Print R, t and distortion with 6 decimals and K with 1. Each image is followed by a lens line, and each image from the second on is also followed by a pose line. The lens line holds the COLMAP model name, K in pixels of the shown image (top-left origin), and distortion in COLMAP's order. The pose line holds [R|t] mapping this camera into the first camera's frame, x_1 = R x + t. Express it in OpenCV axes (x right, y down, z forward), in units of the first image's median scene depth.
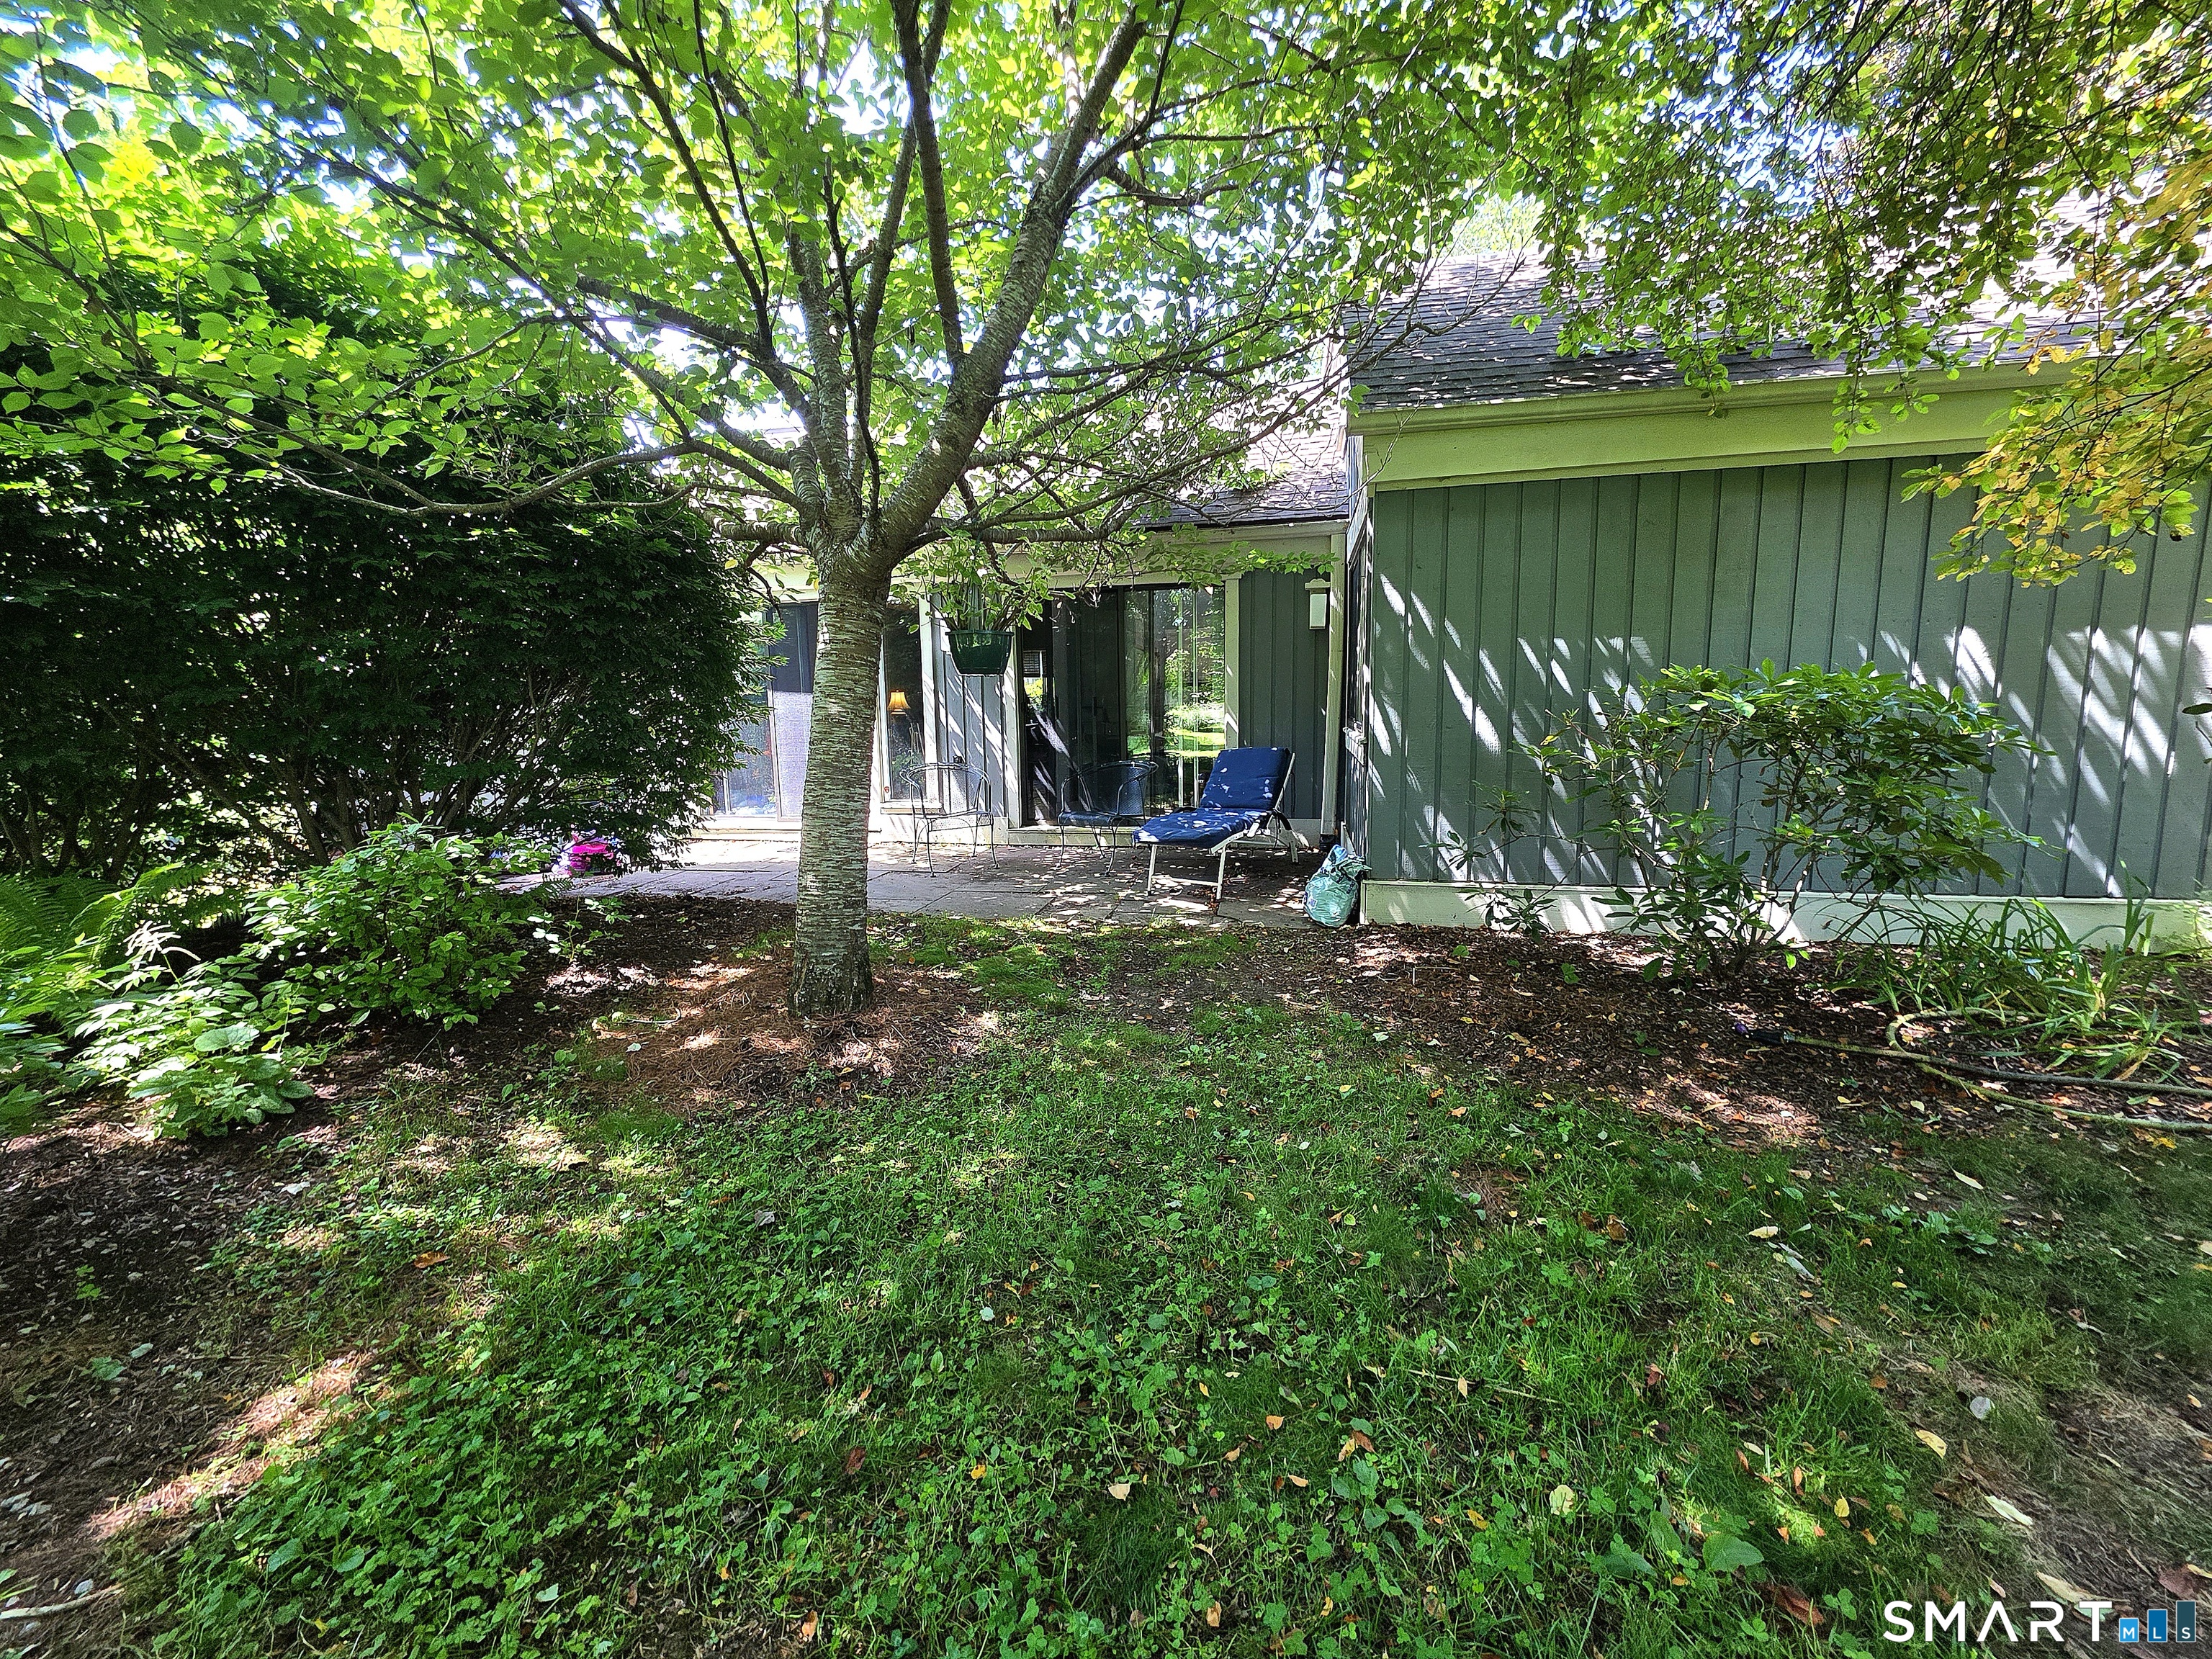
lens RADIAL K [[886.0, 0, 1106.0], [0, 886.0, 829.5], [0, 0, 1]] dist [0.002071, 0.000154]
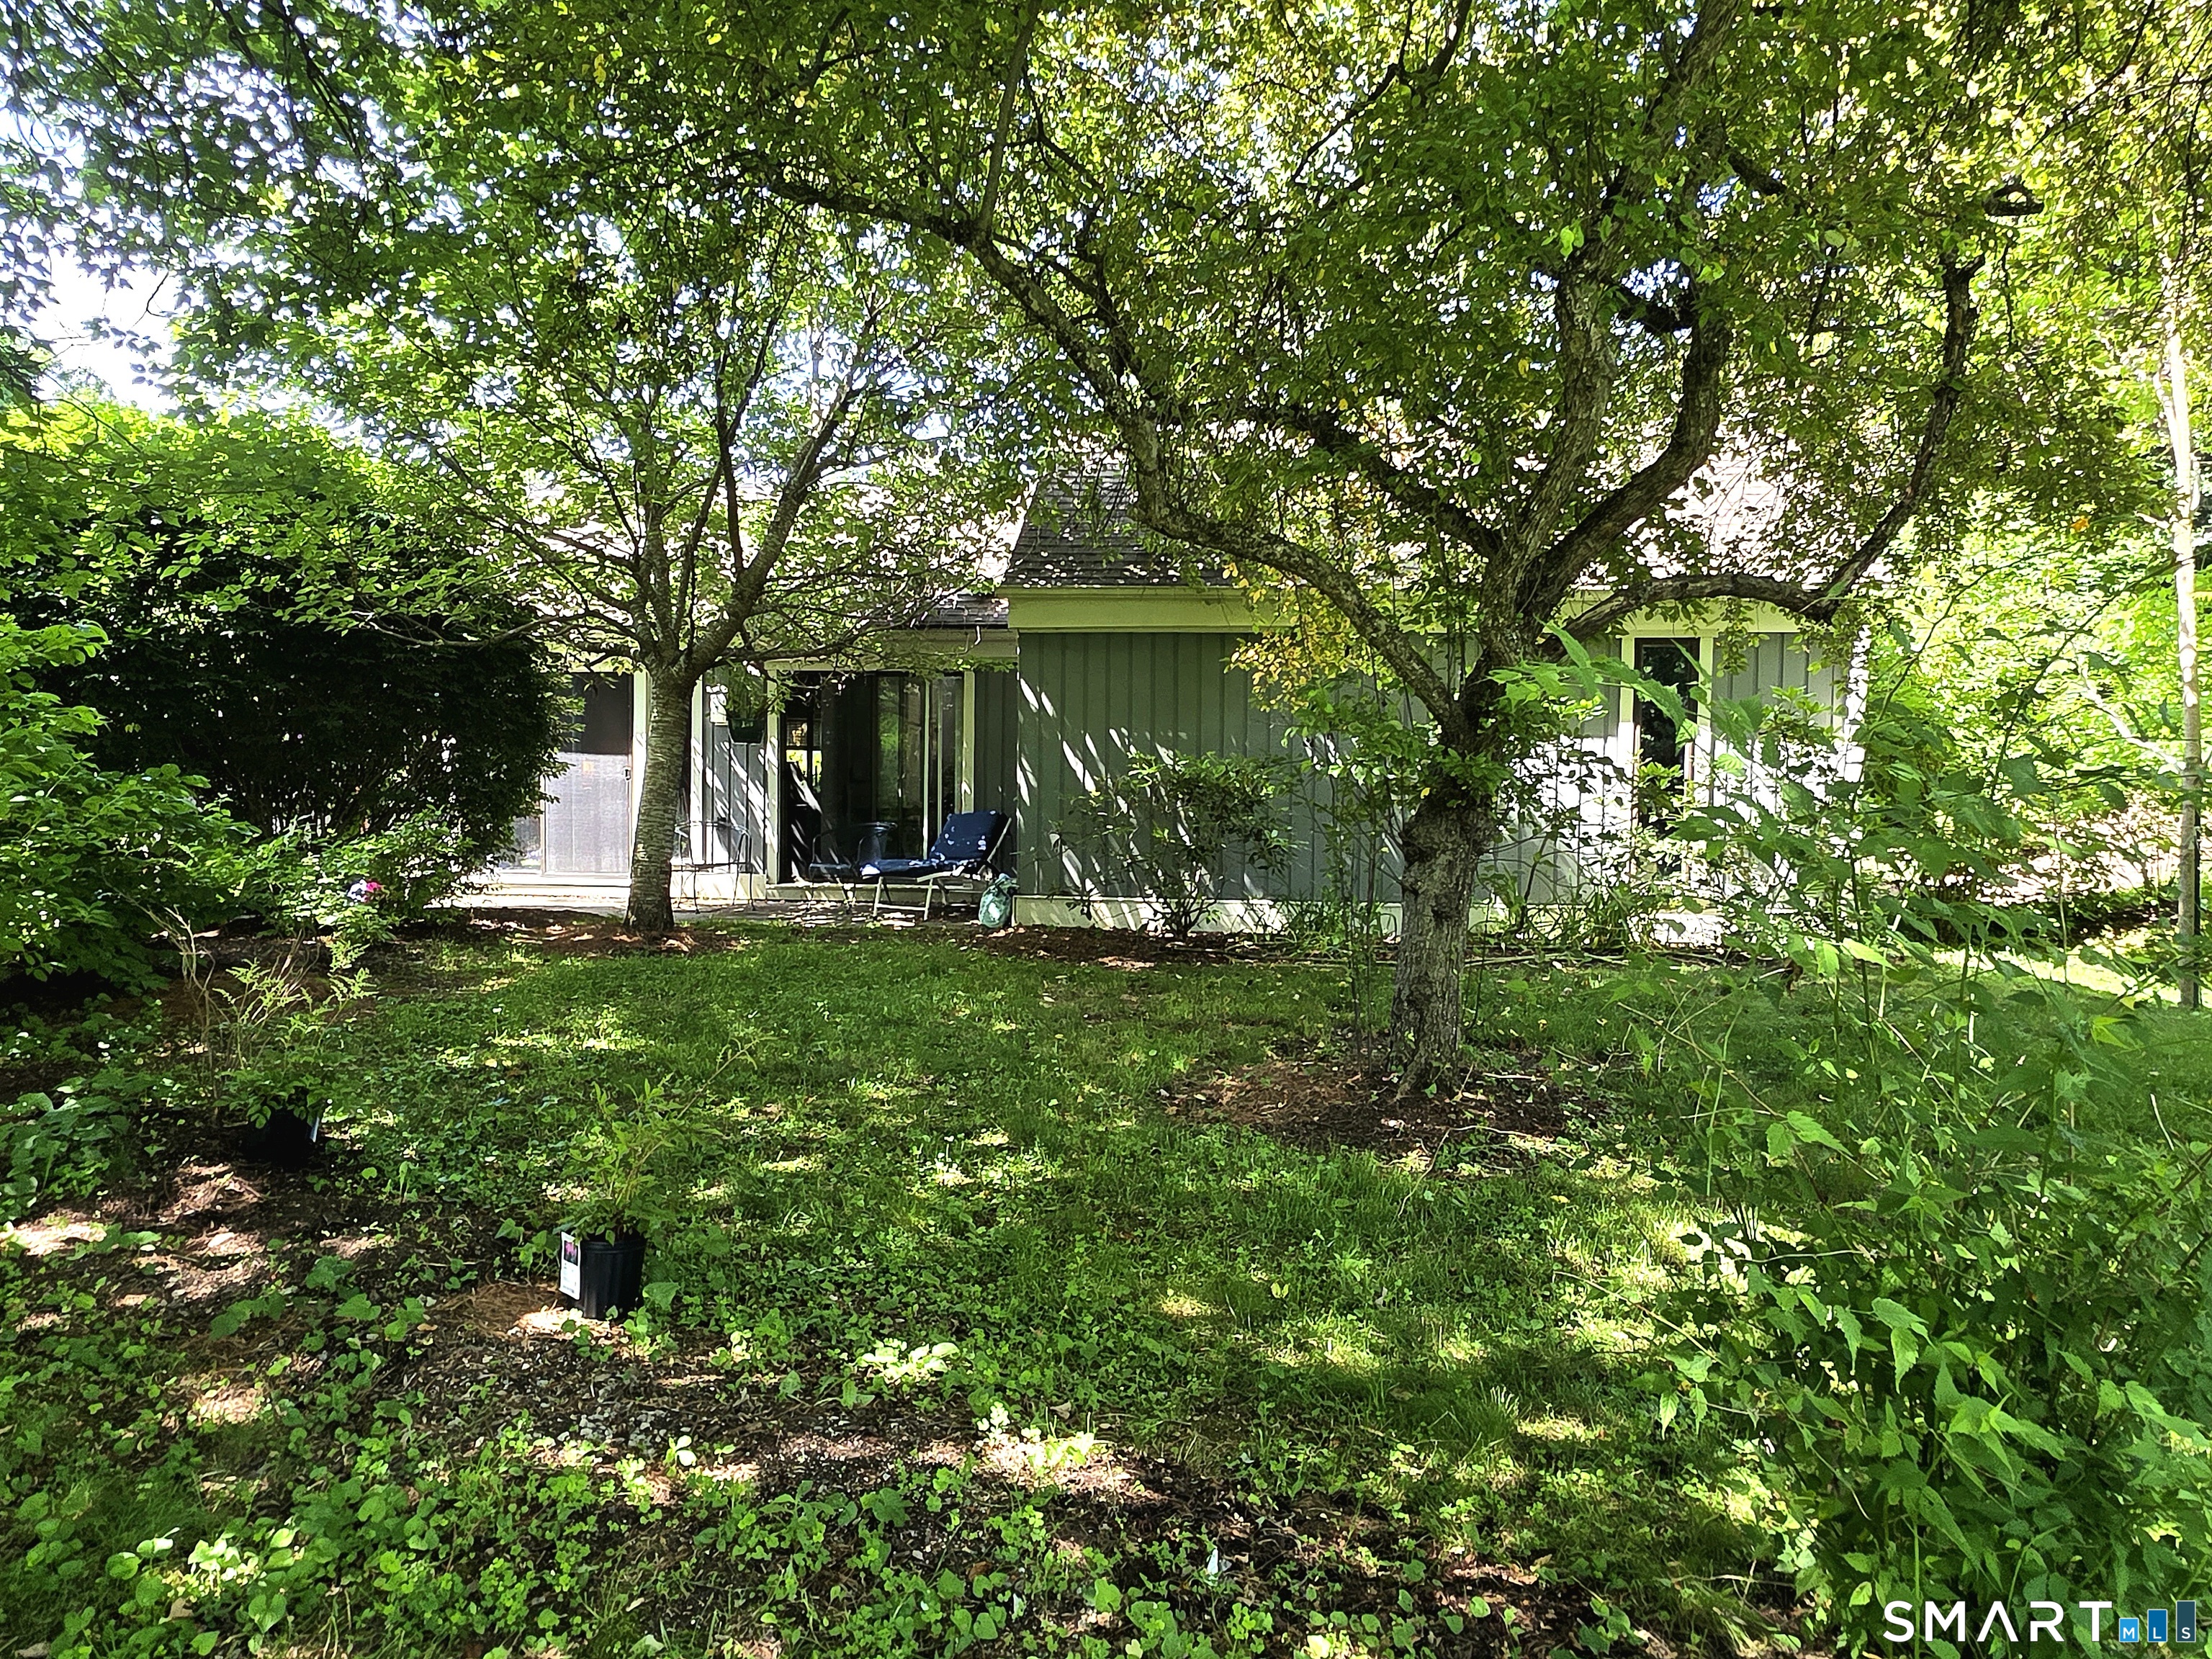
lens RADIAL K [[1430.4, 0, 1106.0], [0, 1430.4, 829.5], [0, 0, 1]] dist [-0.000702, 0.000042]
pose [[0.993850, 0.025680, 0.107719, 0.124671], [-0.012930, 0.992996, -0.117435, 0.147388], [-0.109980, 0.115320, 0.987221, -0.867542]]
